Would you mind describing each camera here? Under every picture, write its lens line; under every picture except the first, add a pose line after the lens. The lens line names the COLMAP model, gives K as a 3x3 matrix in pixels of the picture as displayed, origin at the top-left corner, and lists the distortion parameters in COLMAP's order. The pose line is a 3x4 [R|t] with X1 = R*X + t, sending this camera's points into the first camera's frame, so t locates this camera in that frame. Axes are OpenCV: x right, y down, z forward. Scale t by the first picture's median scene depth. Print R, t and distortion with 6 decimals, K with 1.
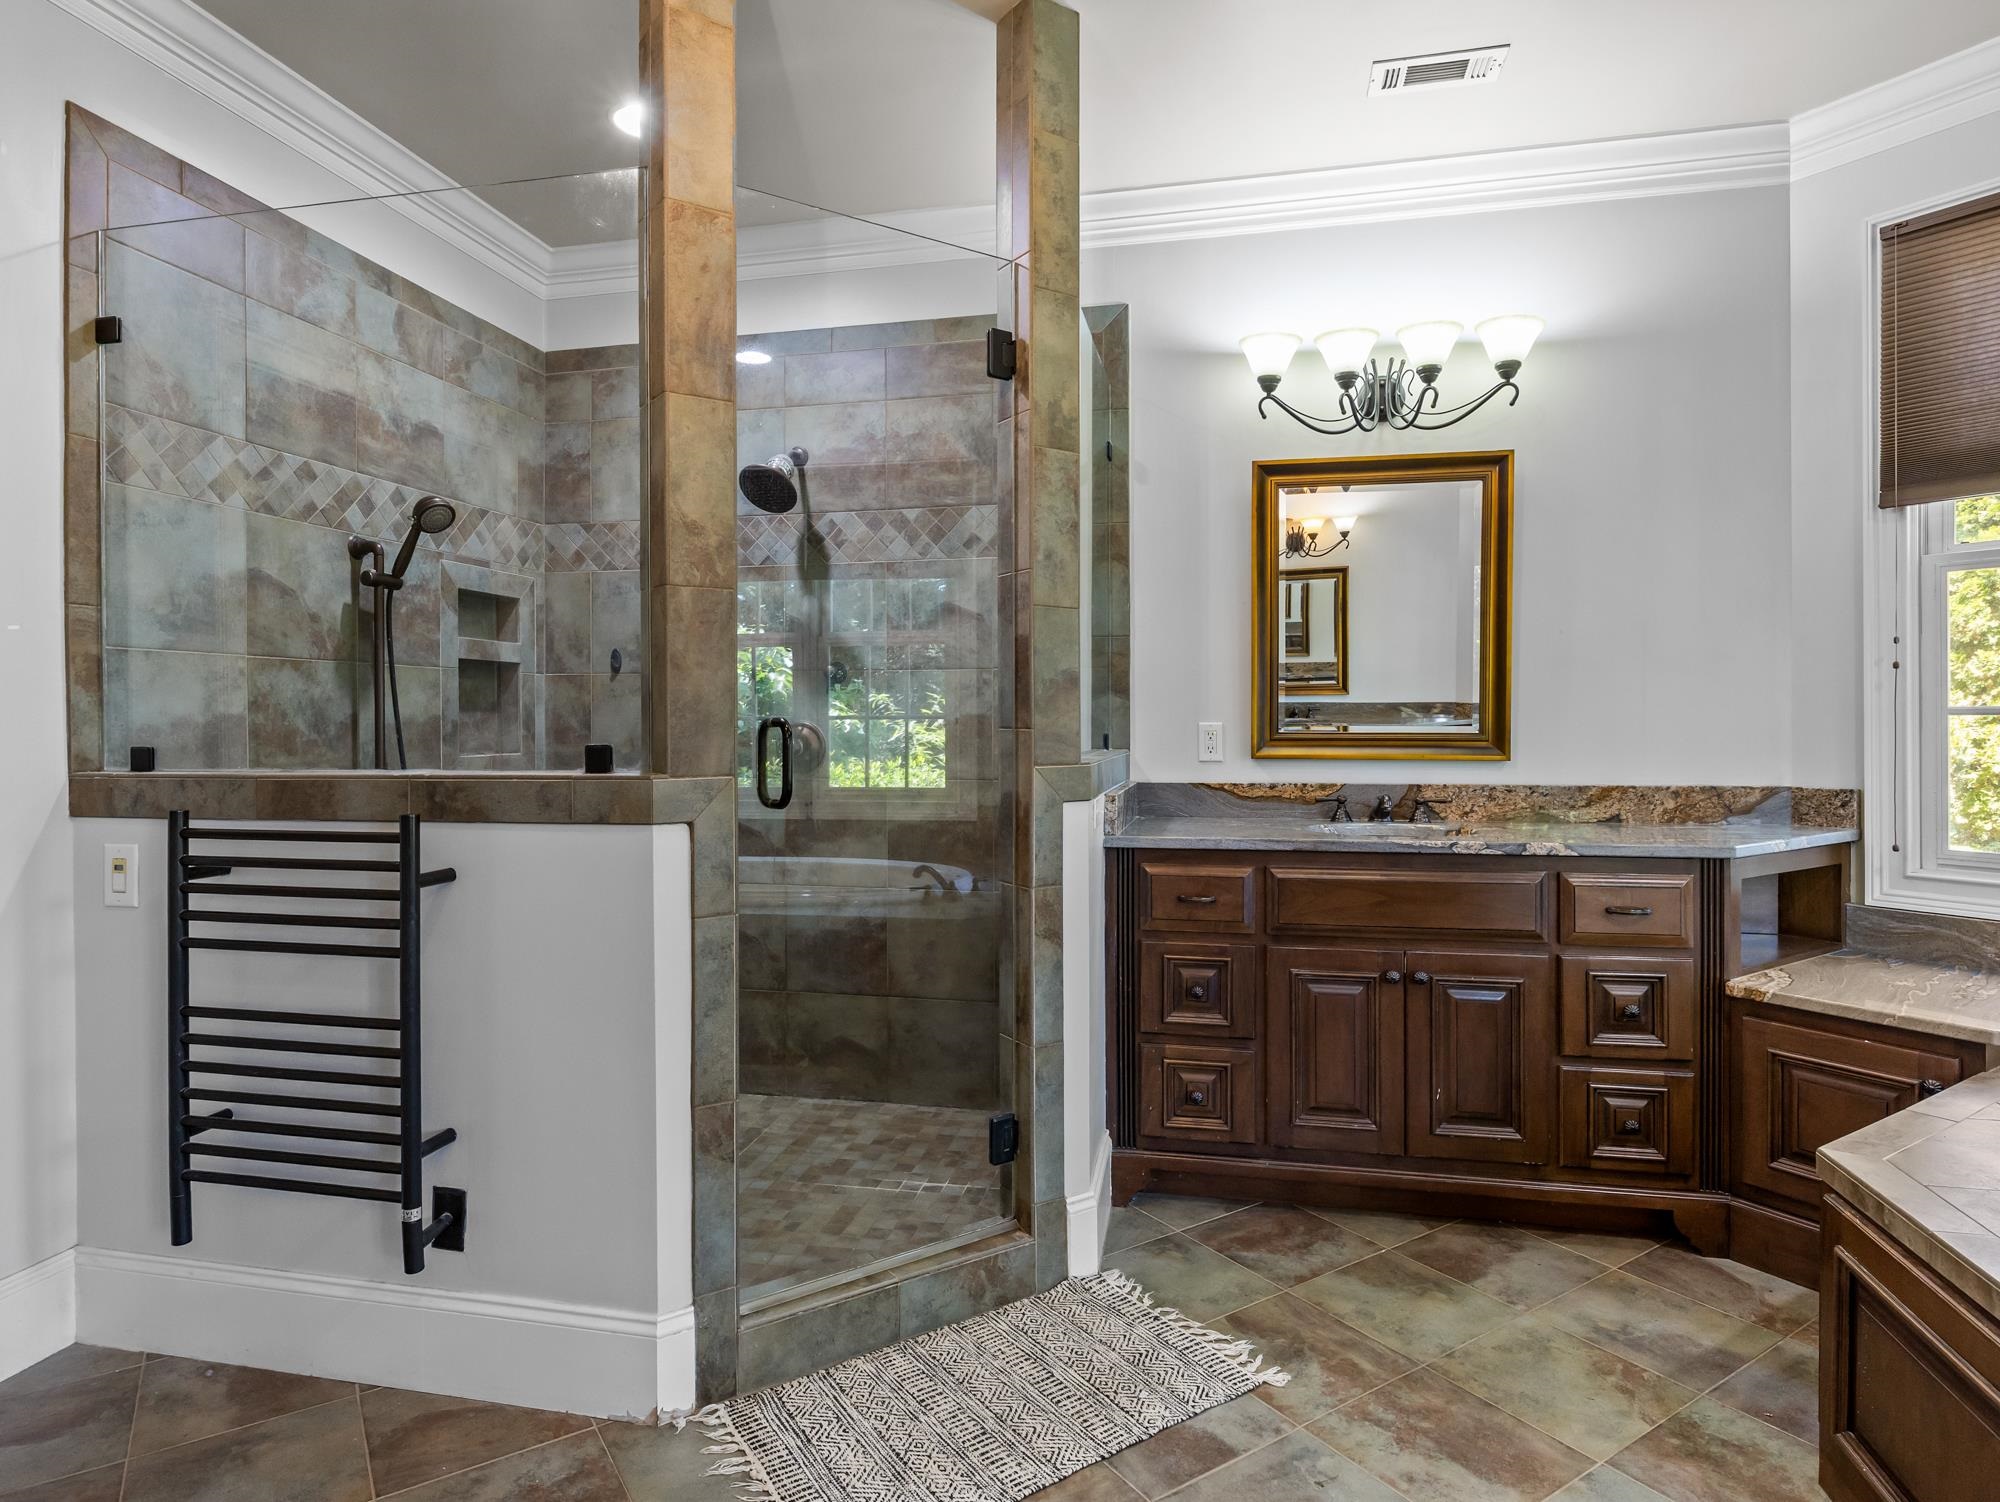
lens RADIAL K [[1141.5, 0, 997.1], [0, 1141.5, 723.1], [0, 0, 1]] dist [-0.001771, -0.002038]
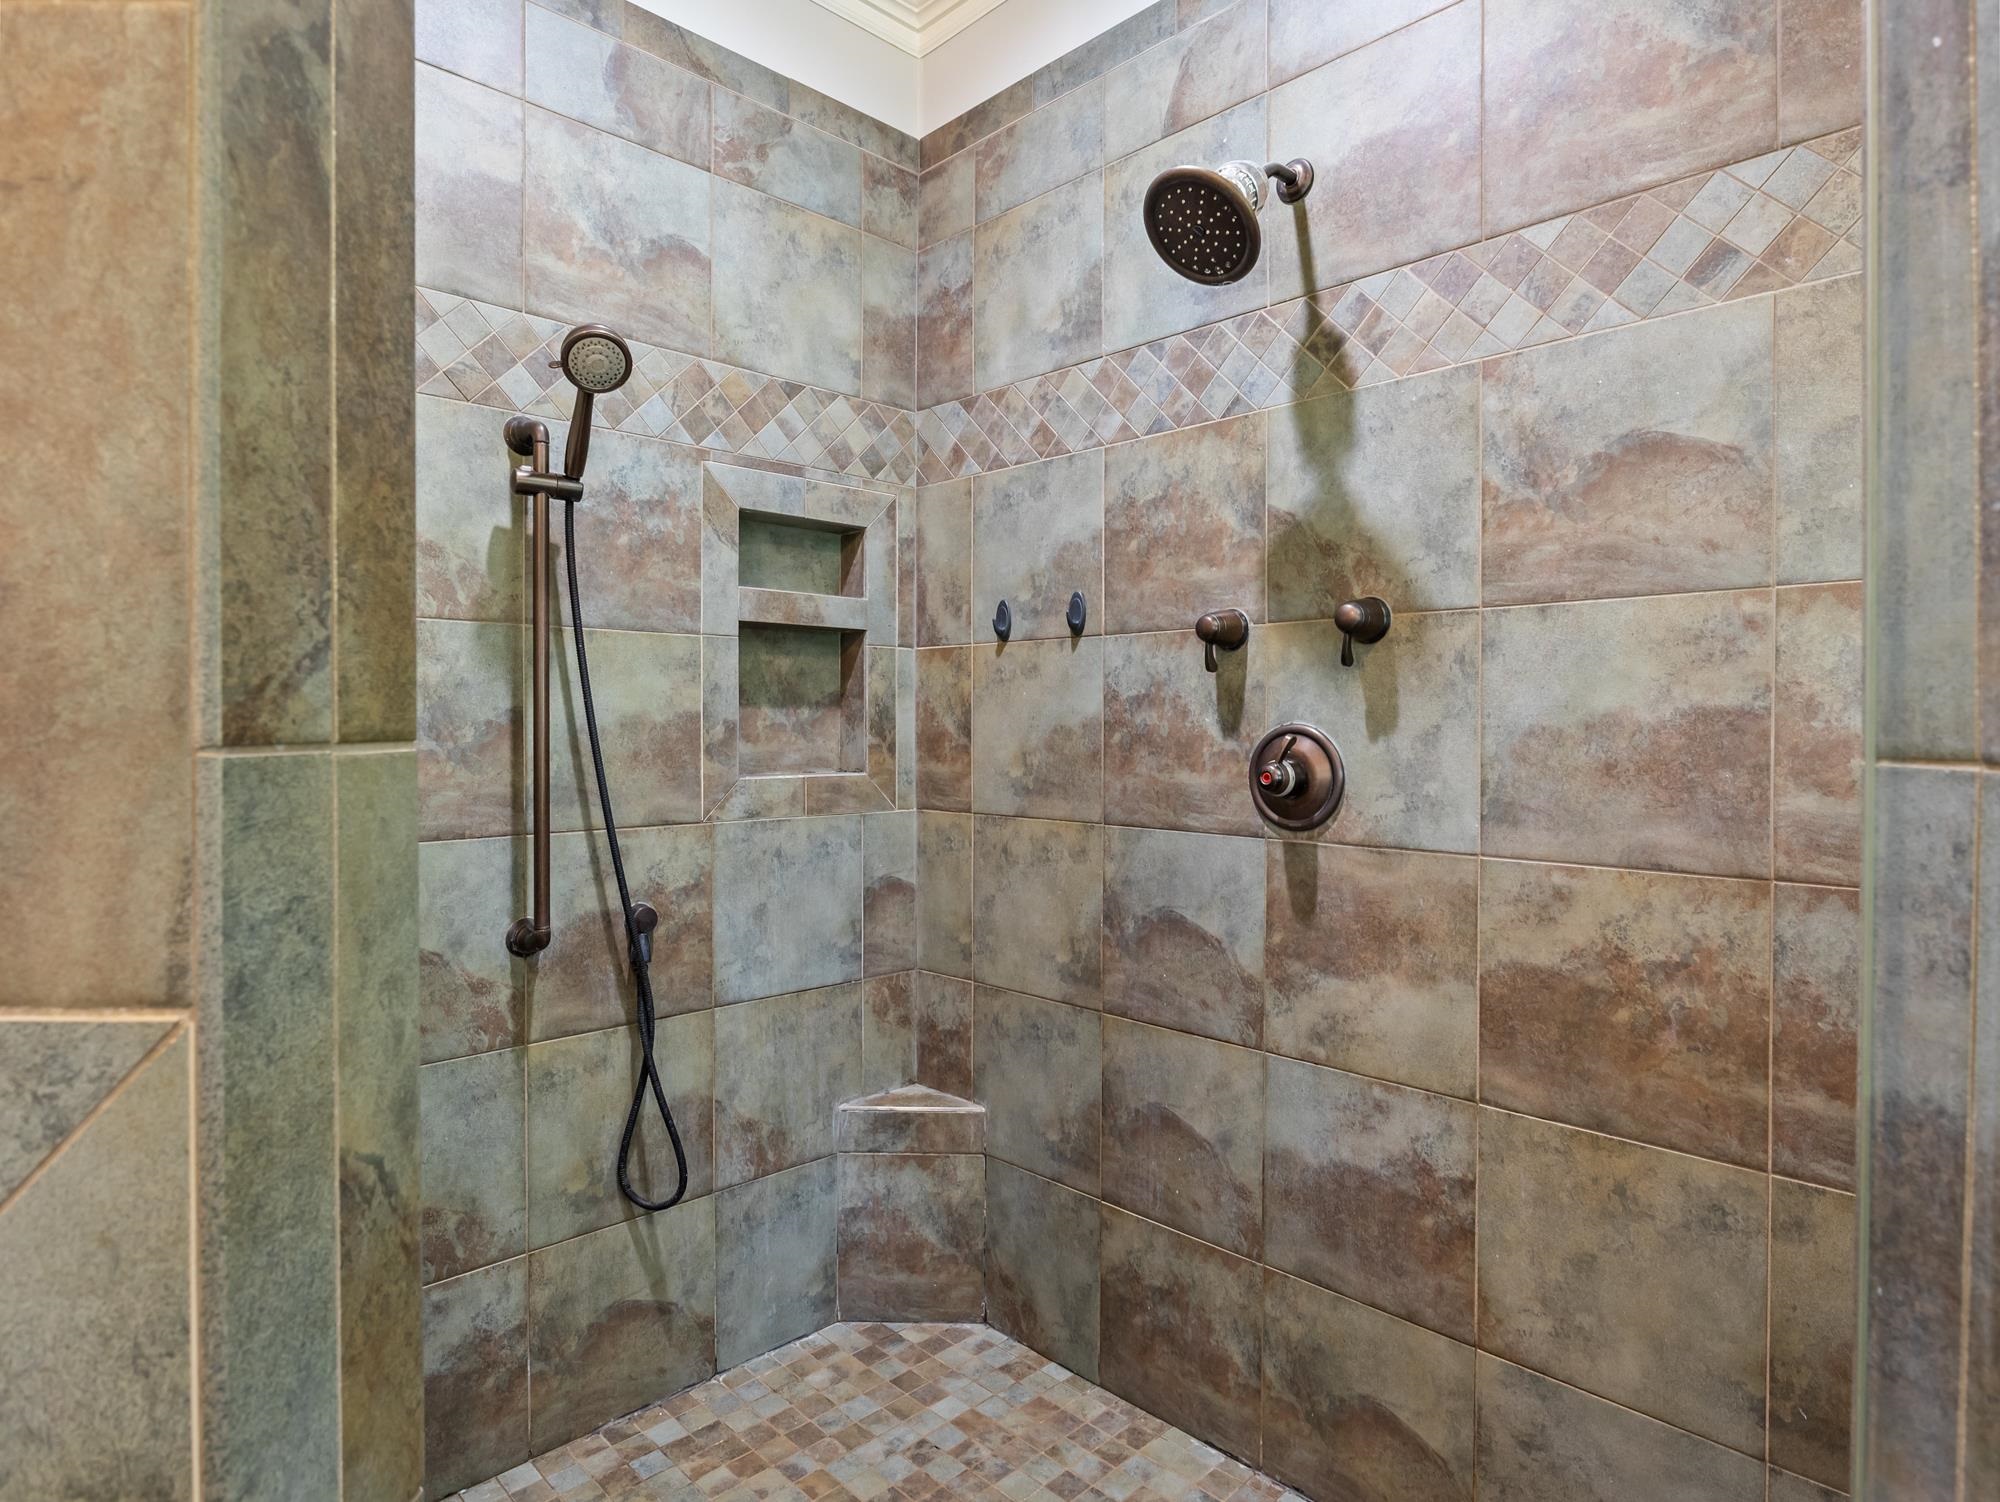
lens RADIAL K [[1129.3, 0, 1003.3], [0, 1129.3, 735.8], [0, 0, 1]] dist [-0.005054, 0.000278]
pose [[0.834778, 0.009636, -0.550502, -0.010610], [-0.004809, 0.999936, 0.010210, -0.000682], [0.550565, -0.005875, 0.834772, 0.535966]]
